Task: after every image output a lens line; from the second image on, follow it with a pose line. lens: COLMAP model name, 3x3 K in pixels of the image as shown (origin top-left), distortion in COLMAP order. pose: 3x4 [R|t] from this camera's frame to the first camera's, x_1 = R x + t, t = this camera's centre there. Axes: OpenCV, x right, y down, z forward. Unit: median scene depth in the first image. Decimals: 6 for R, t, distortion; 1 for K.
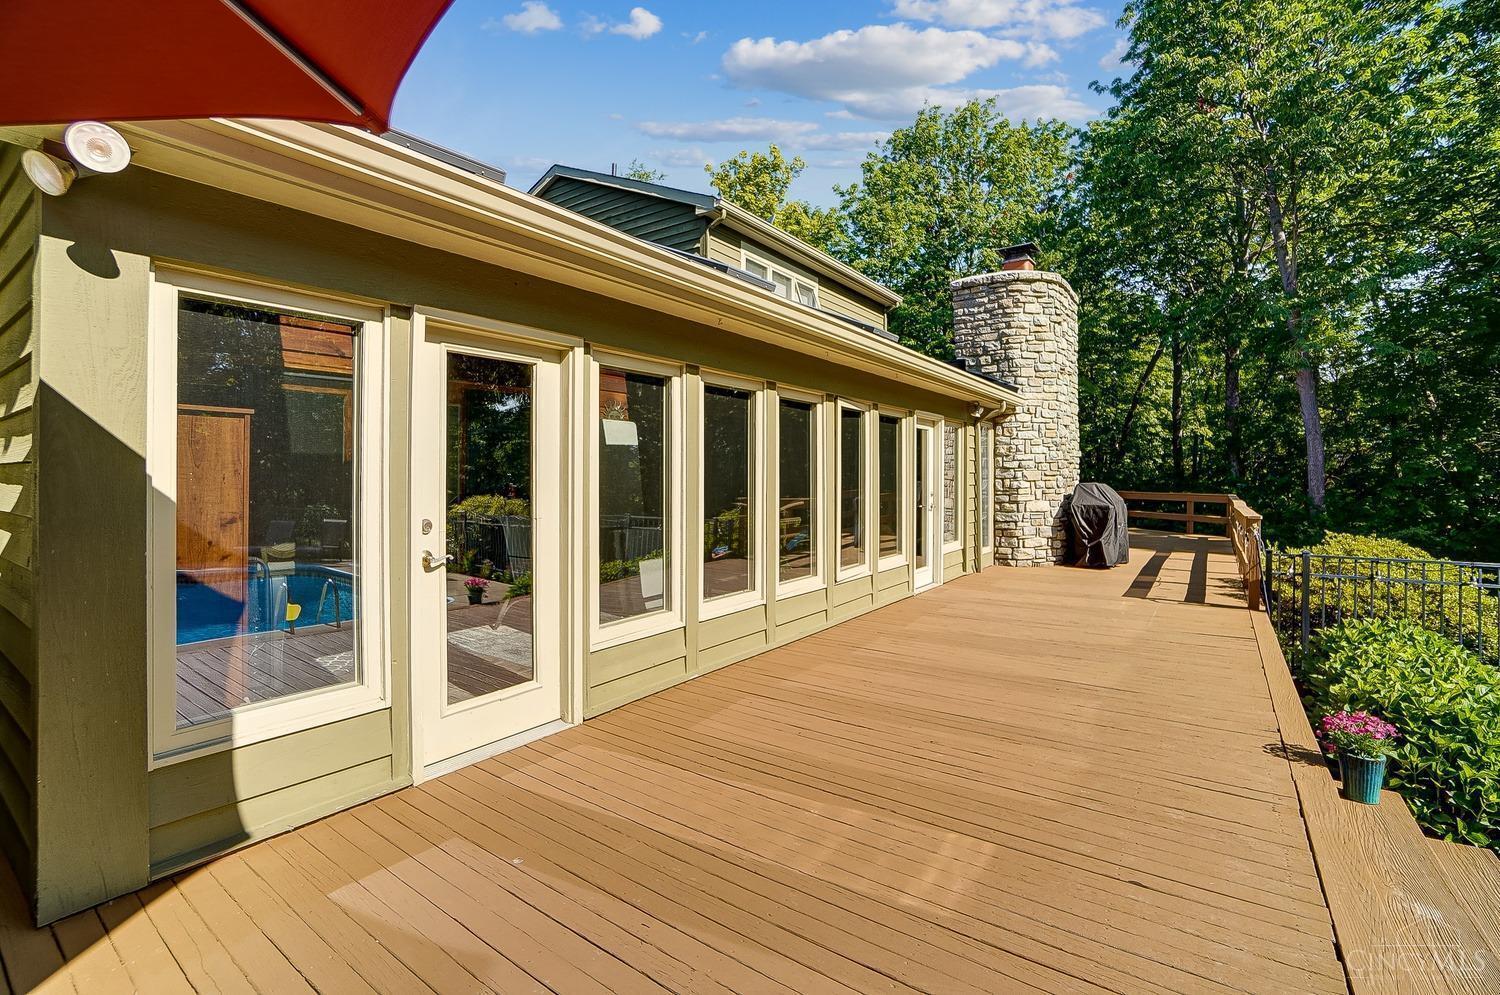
lens RADIAL K [[662.3, 0, 743.5], [0, 662.3, 477.1], [0, 0, 1]] dist [-0.025995, -0.000105]
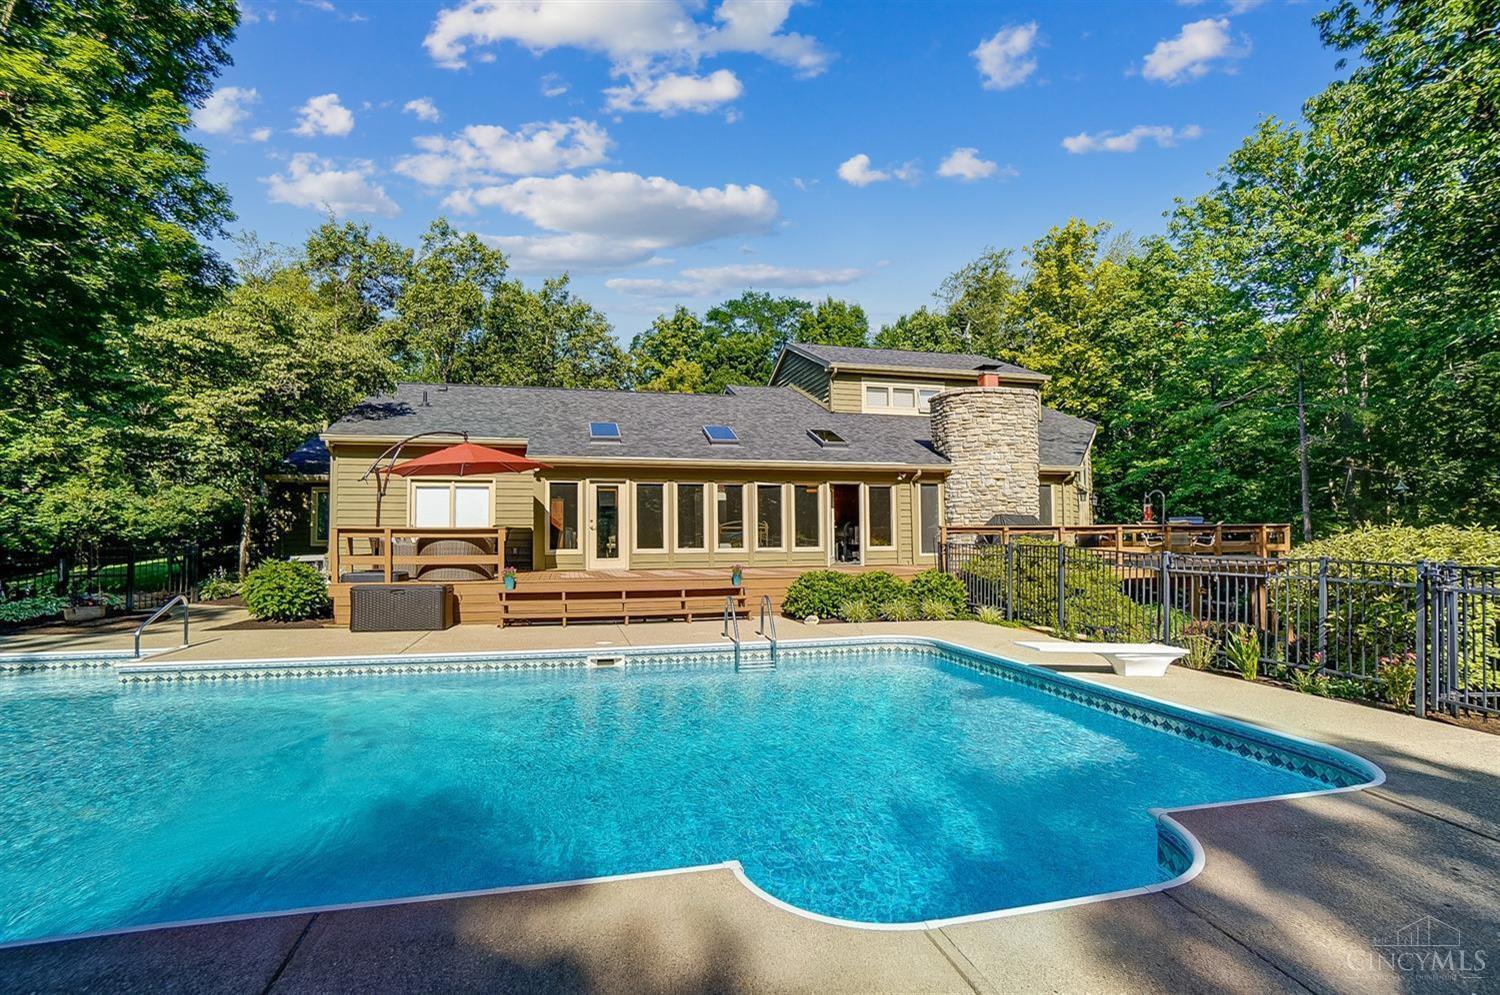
lens RADIAL K [[708.0, 0, 753.2], [0, 708.0, 461.4], [0, 0, 1]] dist [-0.023655, 0.000174]
pose [[0.771114, -0.069098, -0.632937, 1.161682], [0.004296, 0.994636, -0.103351, 0.054881], [0.636683, 0.076976, 0.767274, -0.701895]]
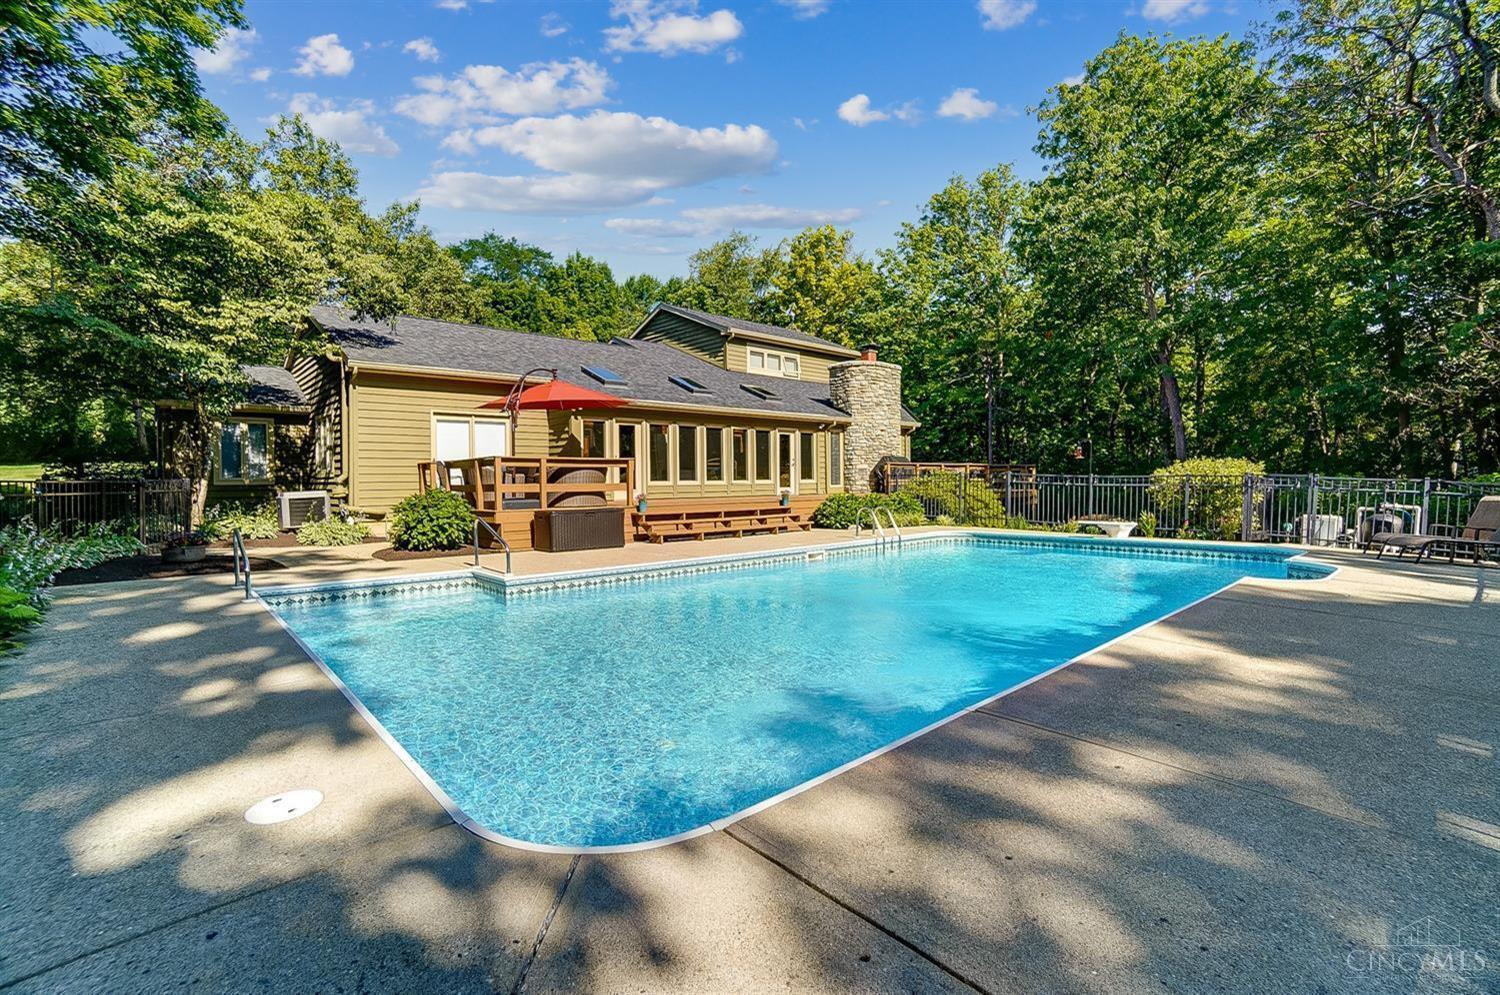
lens RADIAL K [[662.3, 0, 743.5], [0, 662.3, 477.1], [0, 0, 1]] dist [-0.025995, -0.000105]
pose [[0.977475, -0.008326, -0.210889, 0.526786], [0.007984, 0.999965, -0.002470, 0.081814], [0.210902, 0.000730, 0.977507, -1.275529]]
